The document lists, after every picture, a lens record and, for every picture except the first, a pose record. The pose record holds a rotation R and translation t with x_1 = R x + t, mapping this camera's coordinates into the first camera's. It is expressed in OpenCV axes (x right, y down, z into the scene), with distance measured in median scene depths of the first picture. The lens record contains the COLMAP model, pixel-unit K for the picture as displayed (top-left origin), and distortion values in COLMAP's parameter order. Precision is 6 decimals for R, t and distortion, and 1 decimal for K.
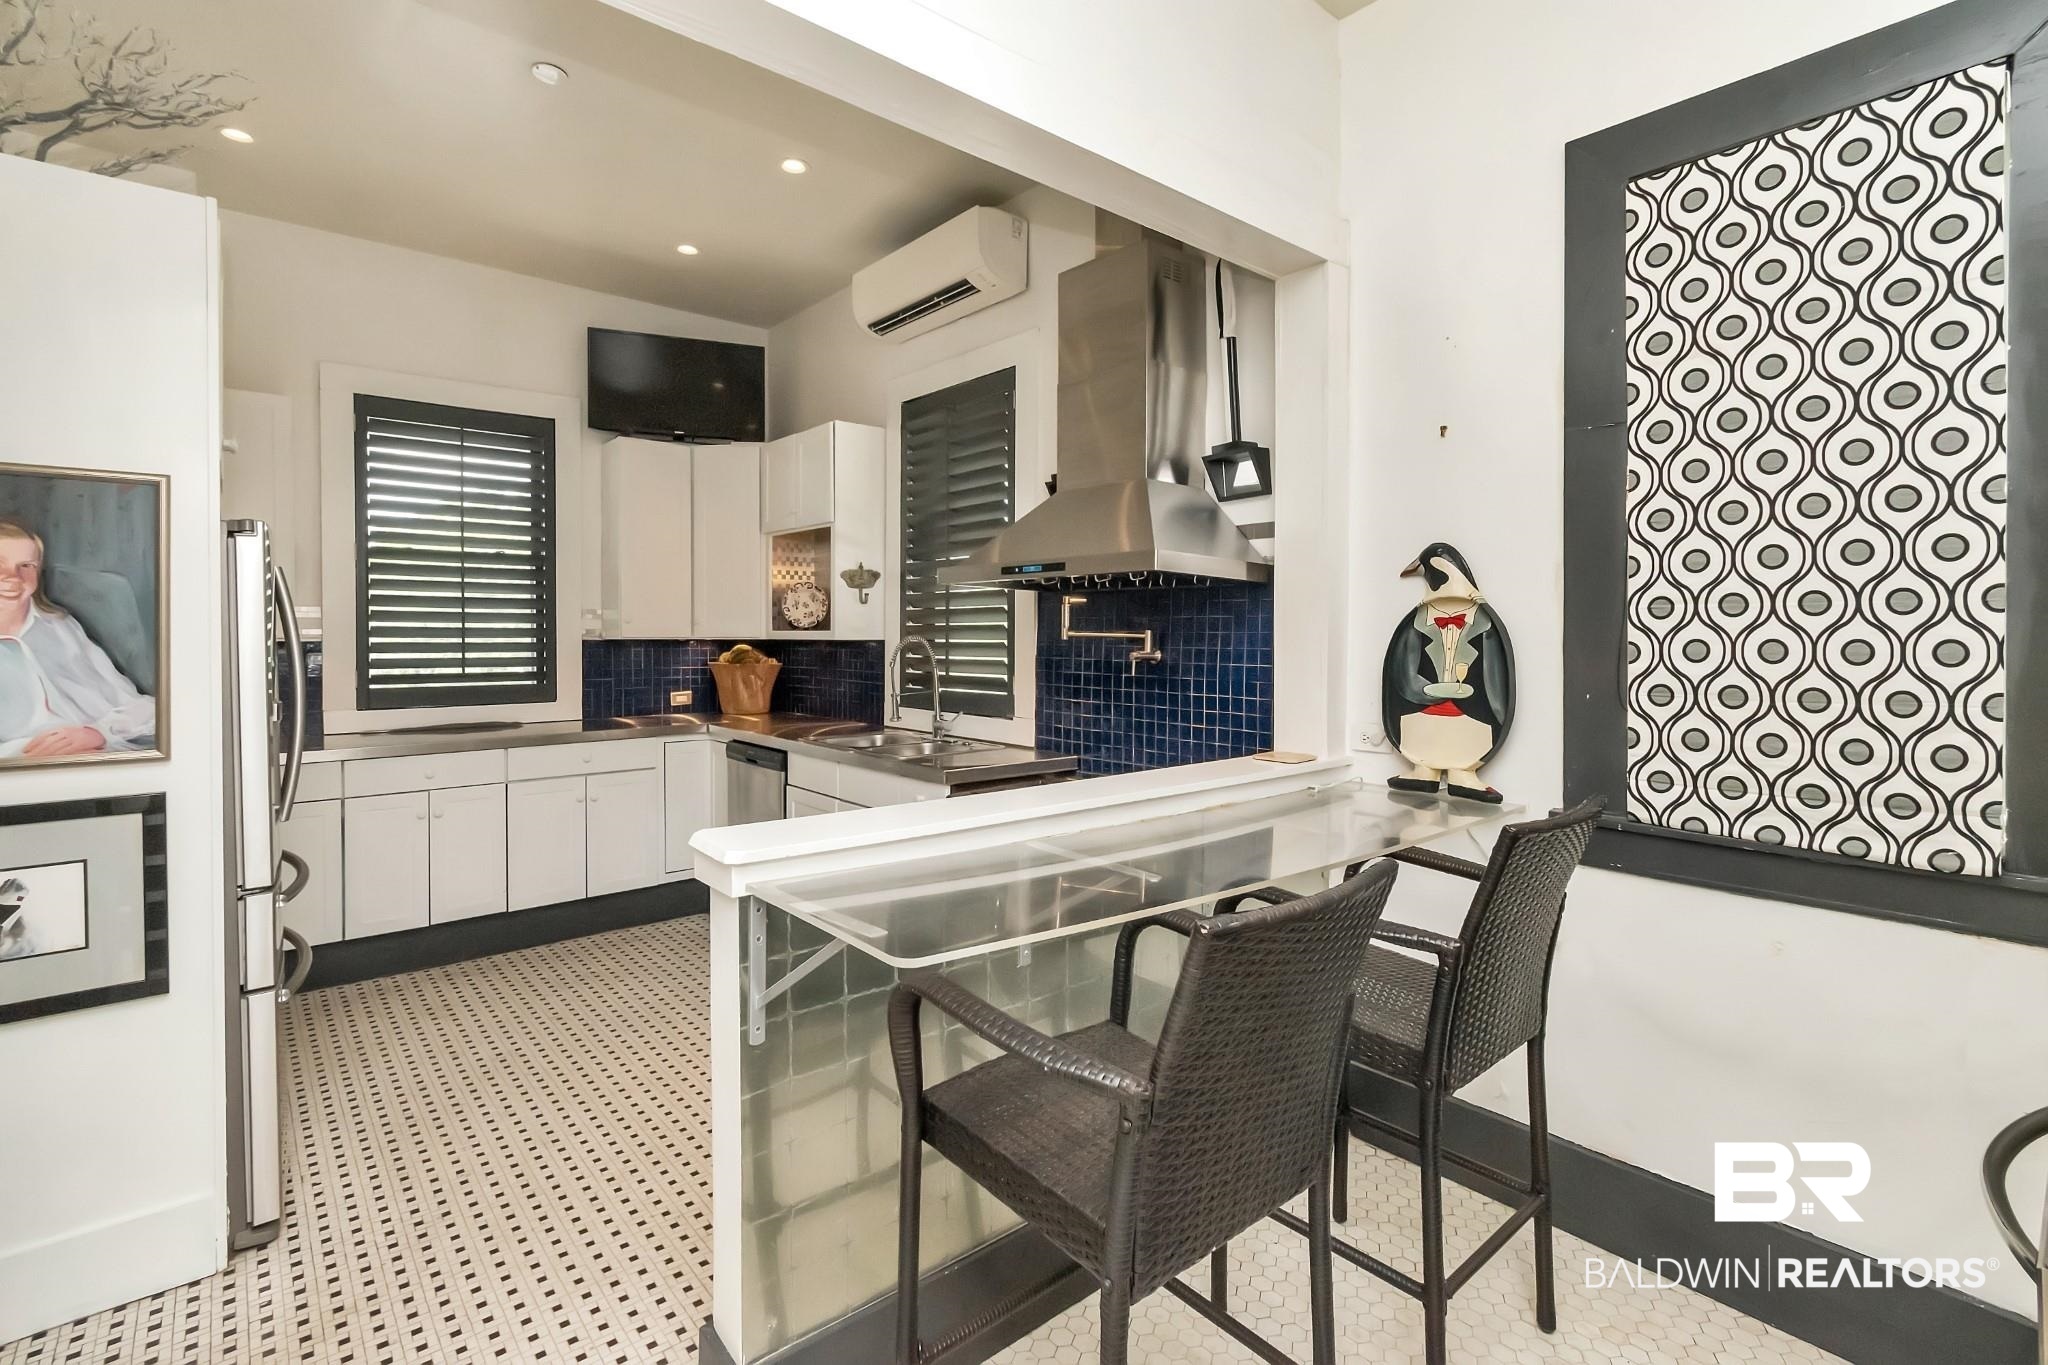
lens RADIAL K [[930.0, 0, 1019.8], [0, 930.0, 644.1], [0, 0, 1]] dist [0.000093, 0.000208]
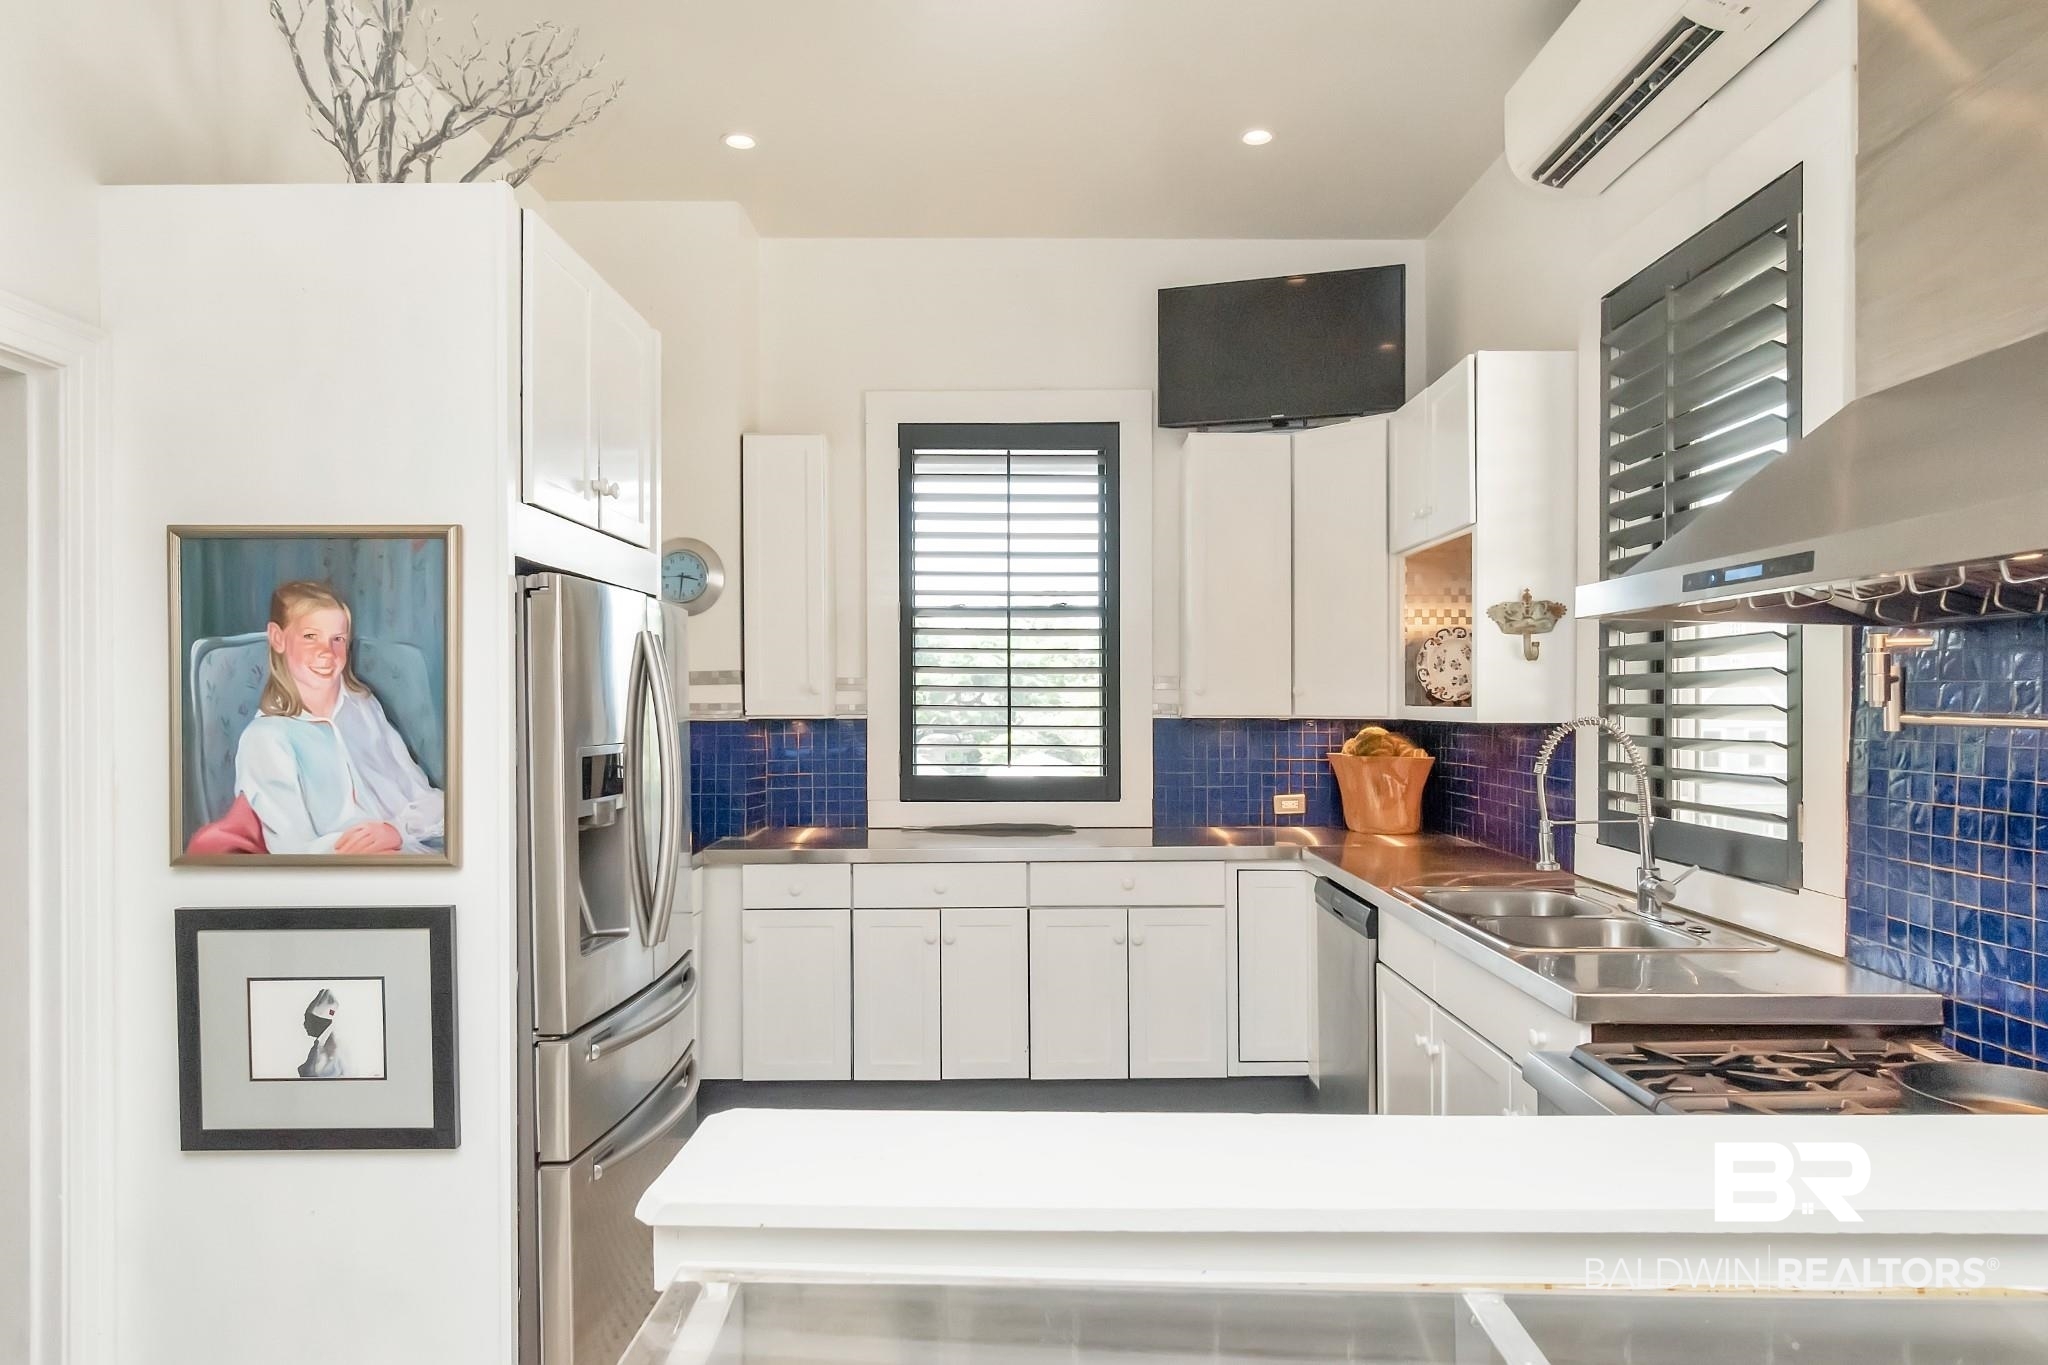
lens RADIAL K [[1221.1, 0, 1034.2], [0, 1221.1, 708.5], [0, 0, 1]] dist [-0.002104, -0.000715]
pose [[0.768534, 0.002329, -0.639804, 0.083235], [-0.007652, 0.999955, -0.005551, -0.007223], [0.639763, 0.009162, 0.768518, 0.229974]]
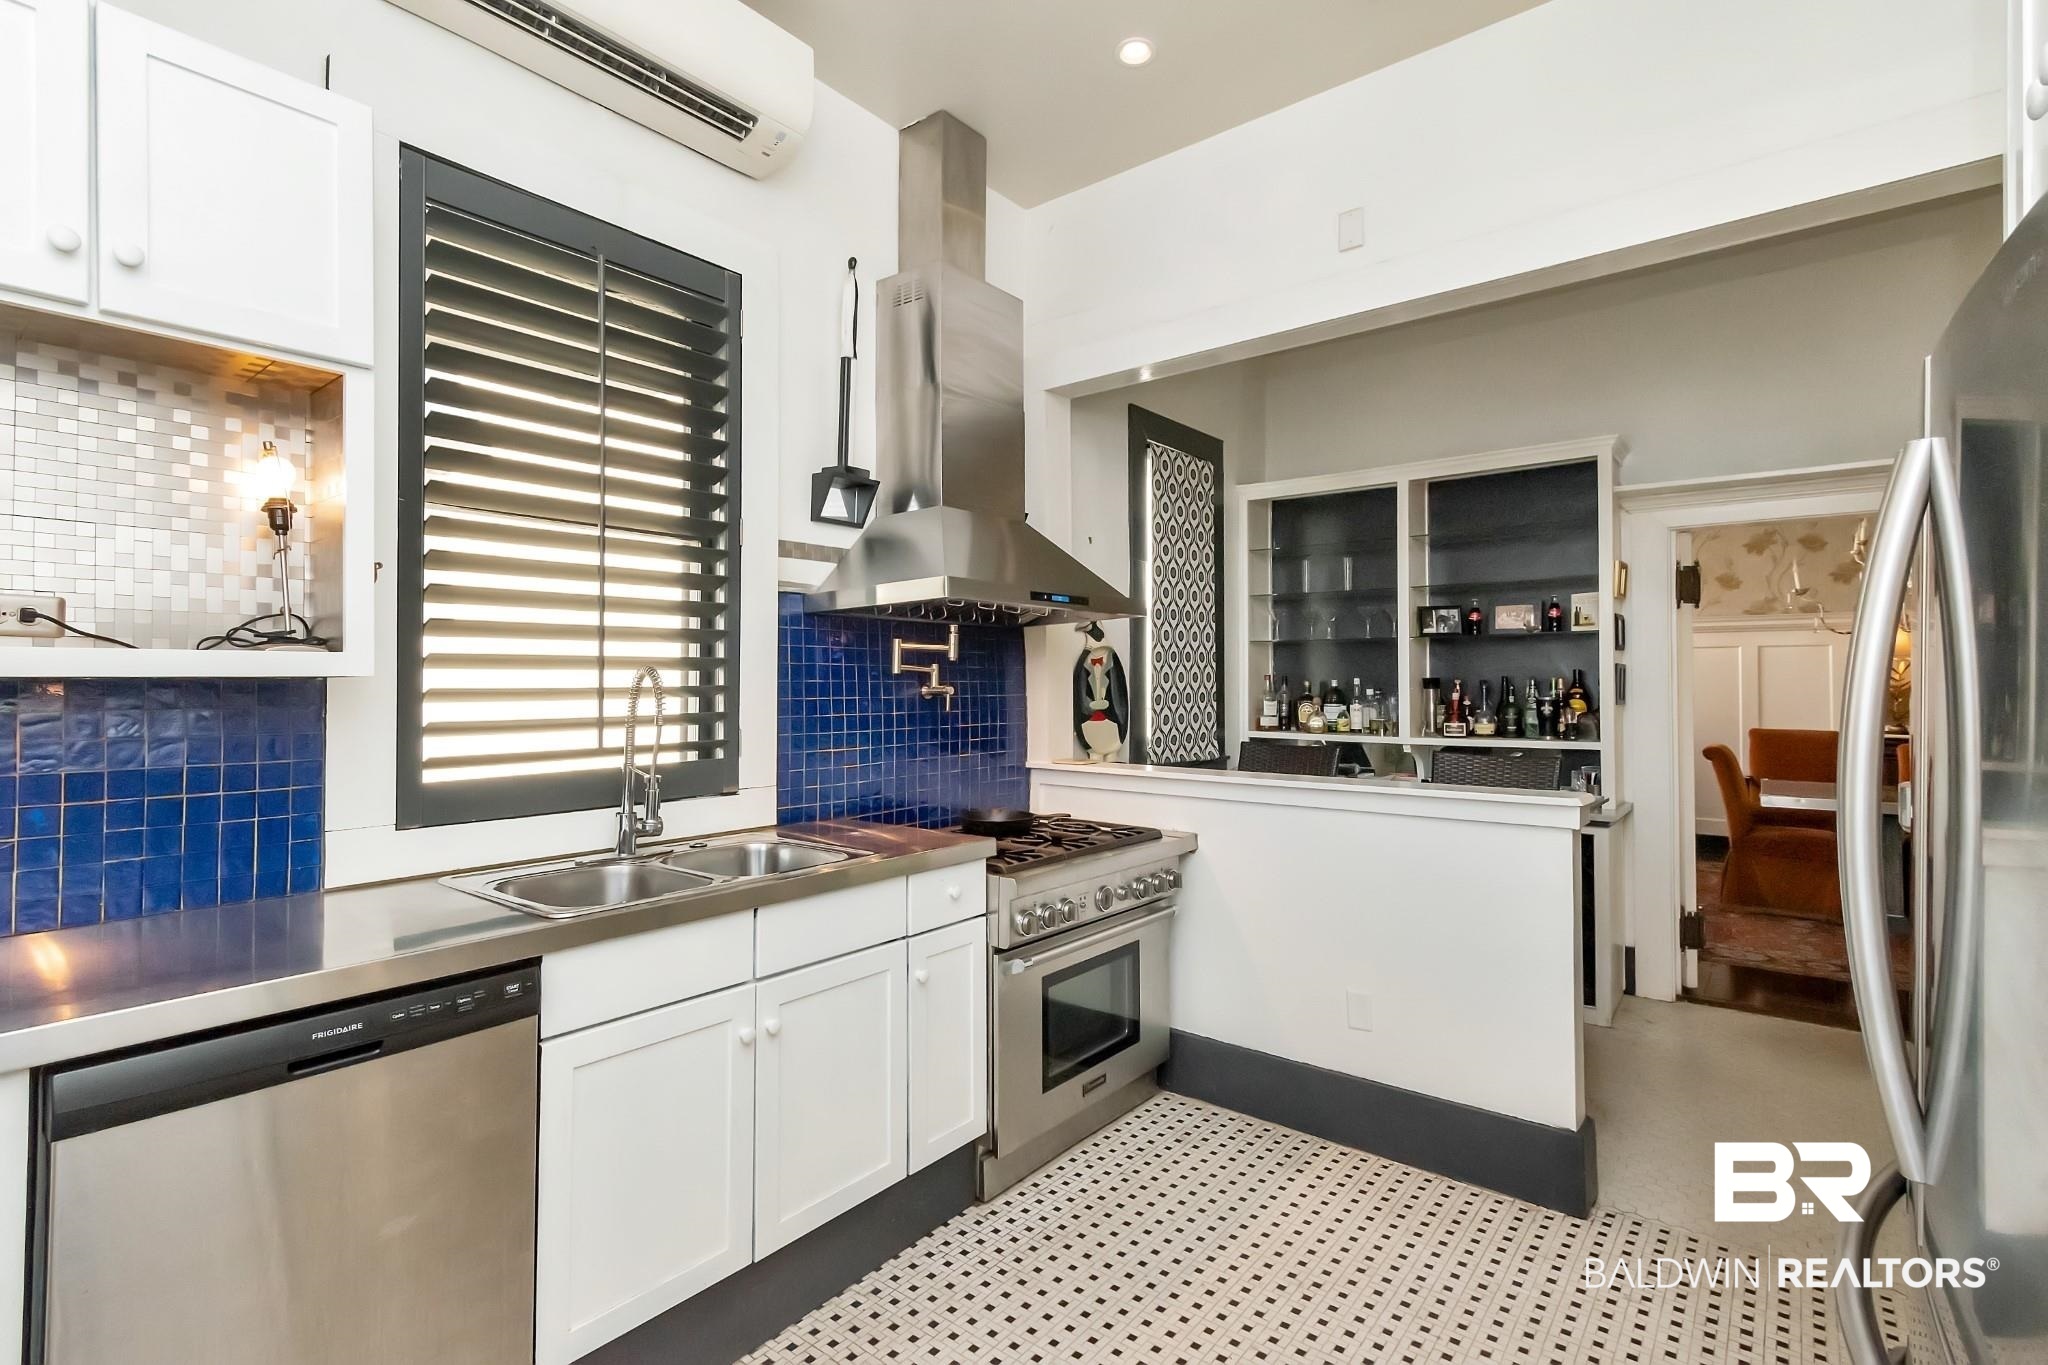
lens RADIAL K [[930.0, 0, 1019.8], [0, 930.0, 644.1], [0, 0, 1]] dist [0.000093, 0.000208]
pose [[-0.154837, 0.033506, 0.987372, -0.638583], [0.013279, 0.999405, -0.031832, -0.003046], [-0.987851, 0.008183, -0.155189, 0.807405]]
